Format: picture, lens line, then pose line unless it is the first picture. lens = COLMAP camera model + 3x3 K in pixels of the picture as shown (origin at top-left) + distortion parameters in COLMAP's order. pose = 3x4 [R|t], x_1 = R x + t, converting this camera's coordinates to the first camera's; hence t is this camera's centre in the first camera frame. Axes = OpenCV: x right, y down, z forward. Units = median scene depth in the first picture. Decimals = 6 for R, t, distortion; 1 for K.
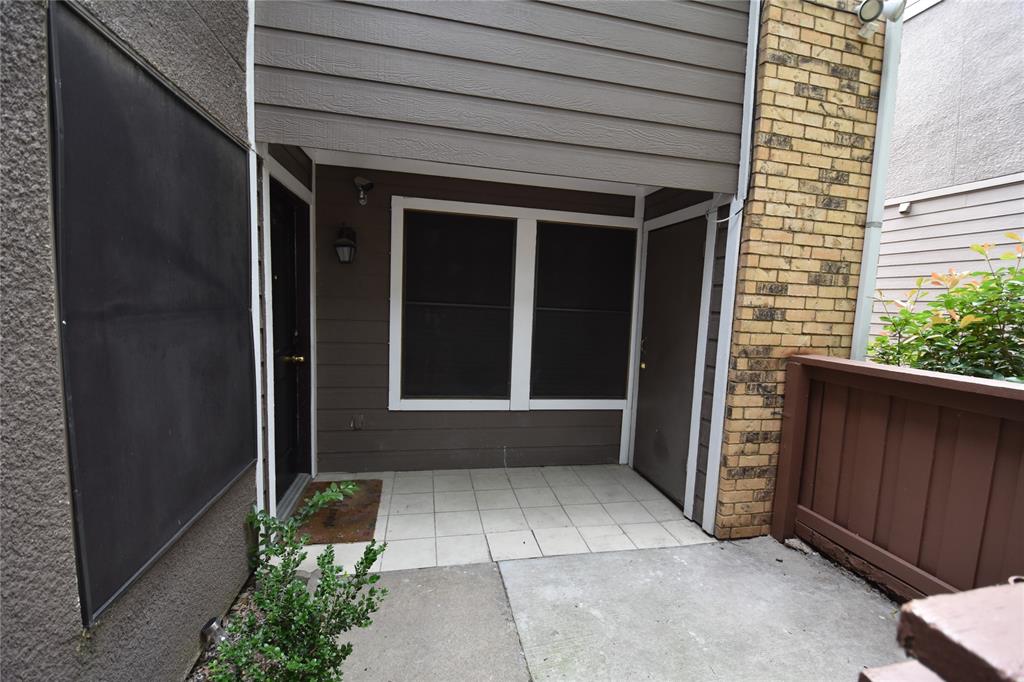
lens RADIAL K [[448.4, 0, 531.4], [0, 448.4, 341.3], [0, 0, 1]] dist [0.006353, -0.016596]
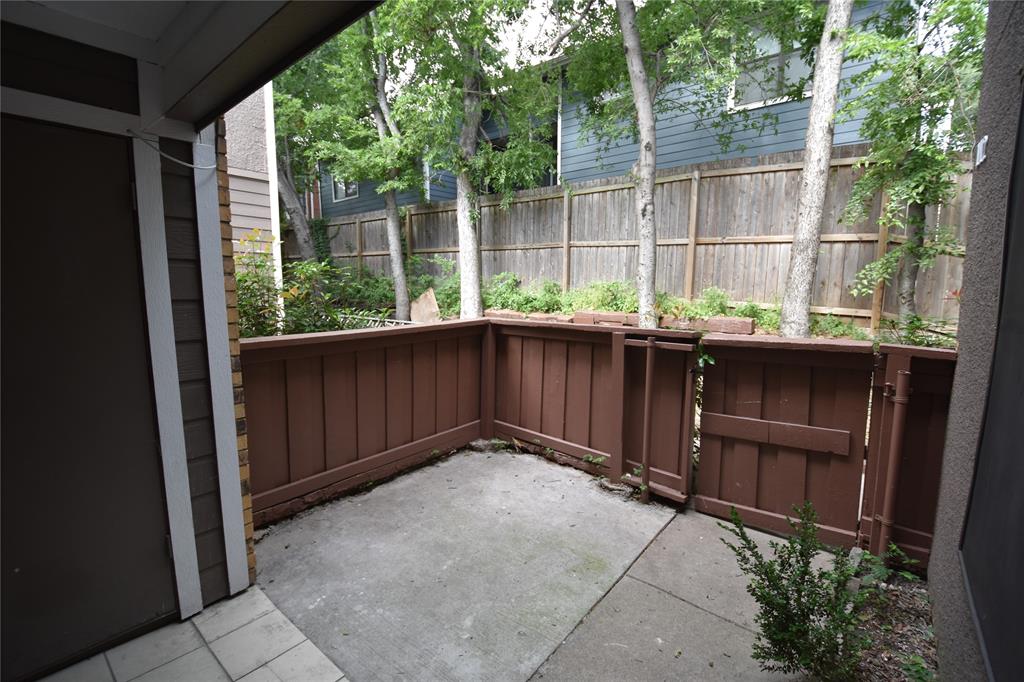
lens RADIAL K [[448.4, 0, 510.9], [0, 448.4, 343.3], [0, 0, 1]] dist [0.006353, -0.016596]
pose [[-0.603164, -0.135208, 0.786074, -0.434935], [0.047047, 0.977781, 0.204282, -0.121101], [-0.796229, 0.160198, -0.583401, 1.046846]]
